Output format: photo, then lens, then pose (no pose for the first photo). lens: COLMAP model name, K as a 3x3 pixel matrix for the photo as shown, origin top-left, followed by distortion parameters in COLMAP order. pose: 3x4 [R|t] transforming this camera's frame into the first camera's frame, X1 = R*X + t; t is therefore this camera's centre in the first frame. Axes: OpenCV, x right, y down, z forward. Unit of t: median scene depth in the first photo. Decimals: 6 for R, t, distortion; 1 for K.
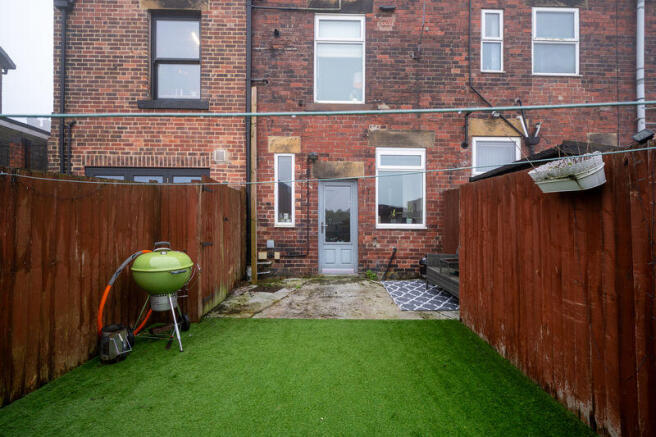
lens RADIAL K [[304.6, 0, 326.8], [0, 304.6, 220.6], [0, 0, 1]] dist [0.000913, 0.000017]
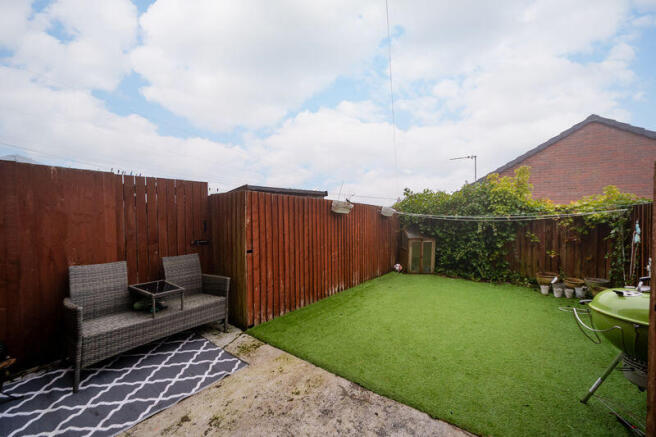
lens RADIAL K [[258.7, 0, 327.4], [0, 258.7, 220.5], [0, 0, 1]] dist [-0.000076, 0.000039]
pose [[-0.810752, -0.024826, 0.584863, -0.230922], [-0.009955, 0.999541, 0.028629, -0.044152], [-0.585305, 0.017389, -0.810627, 1.403893]]
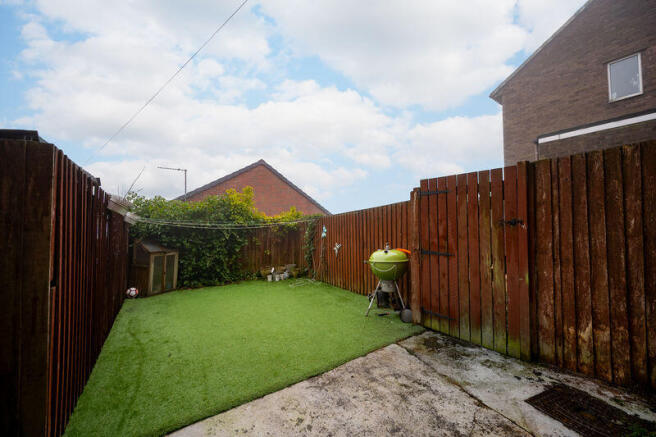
lens RADIAL K [[258.7, 0, 326.9], [0, 258.7, 217.7], [0, 0, 1]] dist [-0.000076, 0.000039]
pose [[-0.813429, -0.023874, -0.581174, 0.309993], [0.009745, 0.998458, -0.054655, 0.009400], [0.581583, -0.050121, -0.811942, 1.407638]]
